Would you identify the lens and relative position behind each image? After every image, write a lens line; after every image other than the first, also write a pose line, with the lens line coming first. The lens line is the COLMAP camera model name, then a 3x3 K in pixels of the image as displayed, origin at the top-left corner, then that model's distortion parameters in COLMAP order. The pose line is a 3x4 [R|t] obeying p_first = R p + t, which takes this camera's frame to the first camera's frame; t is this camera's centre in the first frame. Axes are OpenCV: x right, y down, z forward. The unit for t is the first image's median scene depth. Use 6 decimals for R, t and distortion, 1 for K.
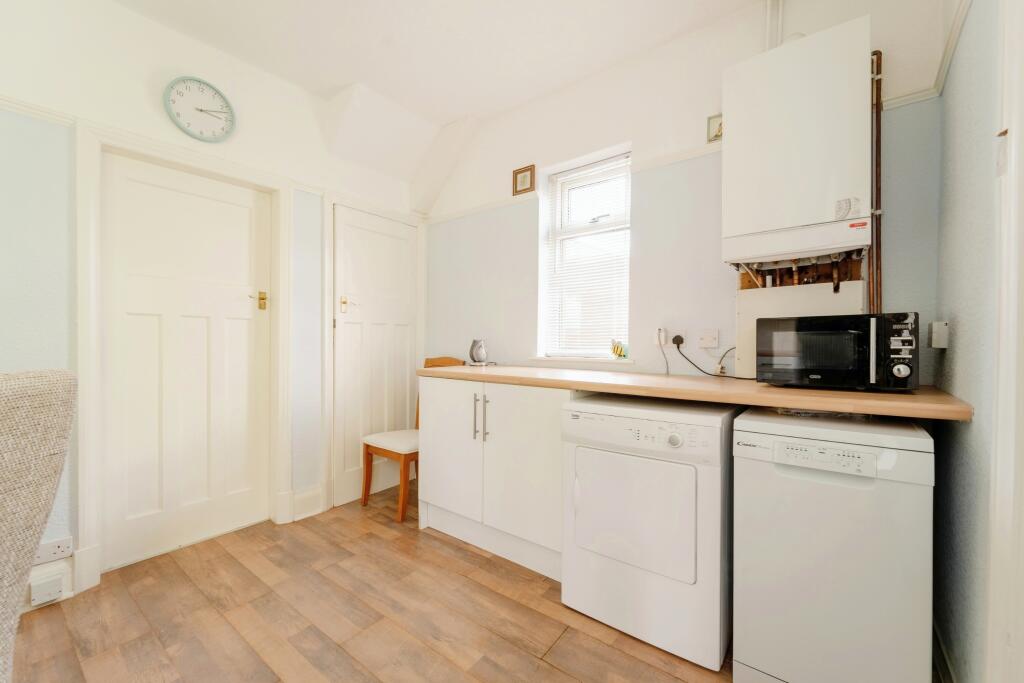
lens RADIAL K [[412.0, 0, 507.7], [0, 412.0, 345.0], [0, 0, 1]] dist [0.001040, -0.001026]
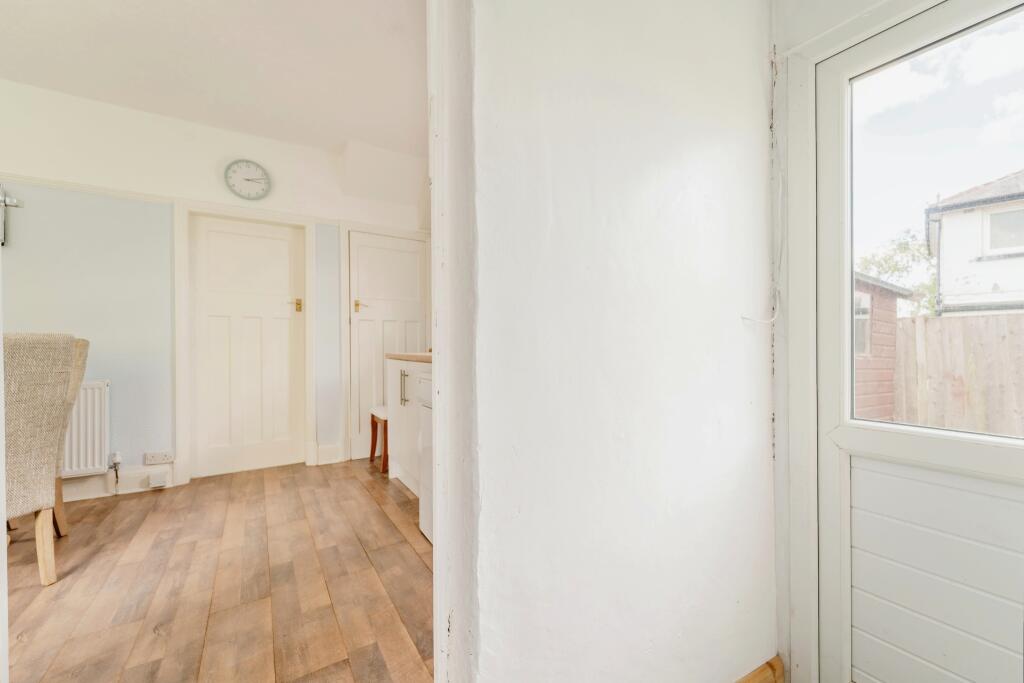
lens RADIAL K [[412.0, 0, 522.4], [0, 412.0, 346.4], [0, 0, 1]] dist [0.001040, -0.001026]
pose [[0.945863, -0.007300, -0.324484, 0.714337], [0.004290, 0.999941, -0.009989, 0.061107], [0.324538, 0.008056, 0.945838, -0.098499]]
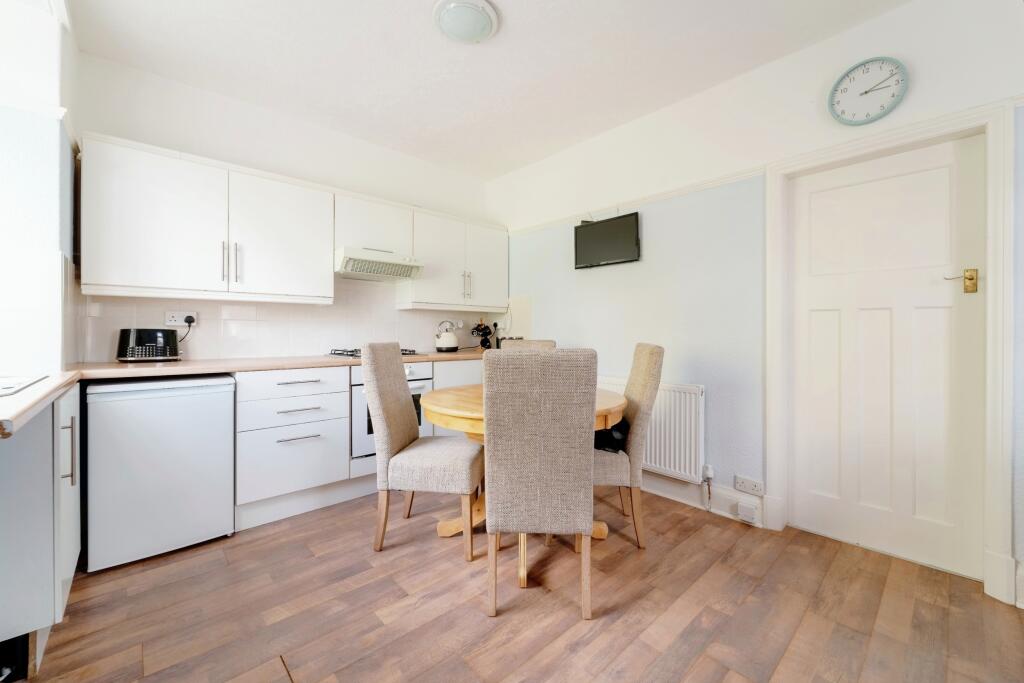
lens RADIAL K [[412.0, 0, 524.5], [0, 412.0, 331.0], [0, 0, 1]] dist [0.001040, -0.001026]
pose [[-0.137608, -0.005635, -0.990471, 0.313618], [-0.015913, 0.999867, -0.003478, -0.002813], [0.990359, 0.015283, -0.137680, 0.371447]]
